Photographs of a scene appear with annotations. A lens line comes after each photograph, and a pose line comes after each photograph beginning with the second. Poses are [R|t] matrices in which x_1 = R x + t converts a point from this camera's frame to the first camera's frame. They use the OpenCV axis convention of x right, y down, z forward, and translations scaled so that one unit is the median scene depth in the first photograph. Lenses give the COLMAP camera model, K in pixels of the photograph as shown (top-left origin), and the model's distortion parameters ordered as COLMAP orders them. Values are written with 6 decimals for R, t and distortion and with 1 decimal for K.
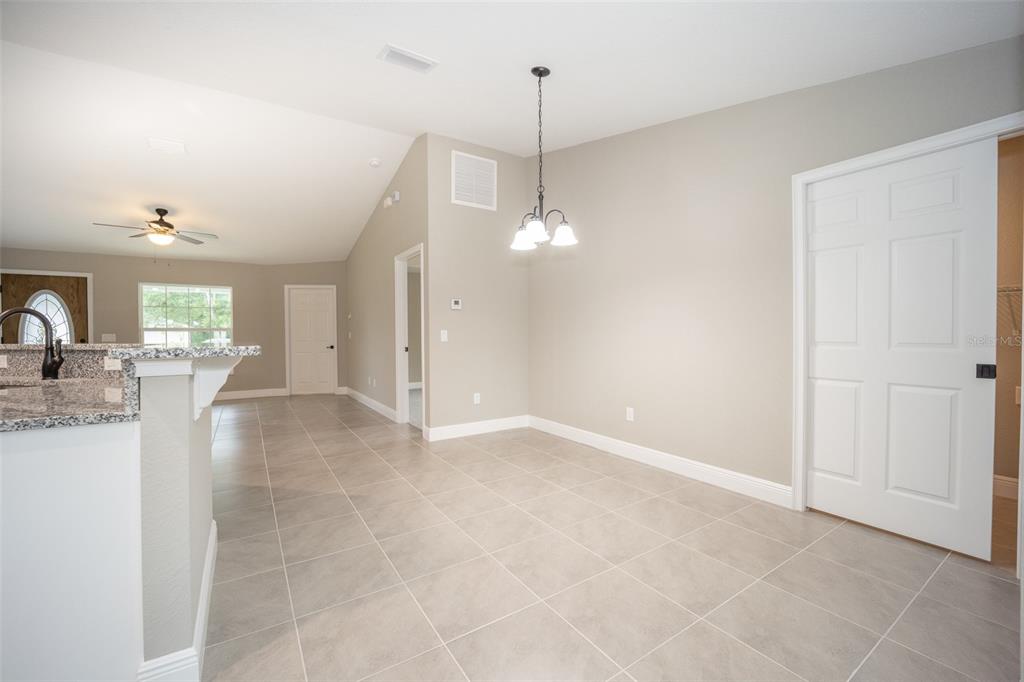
lens RADIAL K [[414.3, 0, 512.0], [0, 414.3, 341.0], [0, 0, 1]] dist [-0.021725, 0.000113]
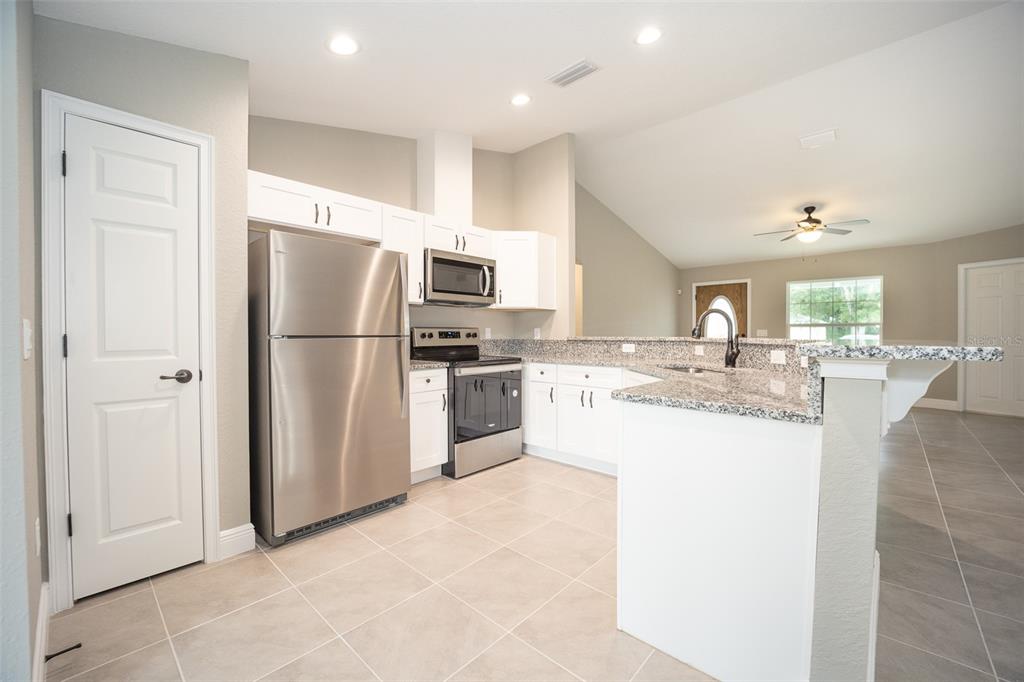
lens RADIAL K [[414.3, 0, 512.0], [0, 414.3, 341.0], [0, 0, 1]] dist [-0.021725, 0.000113]
pose [[0.250502, 0.023606, -0.967828, -0.098579], [-0.013627, 0.999690, 0.020856, -0.000161], [0.968020, 0.007964, 0.250746, 0.048966]]
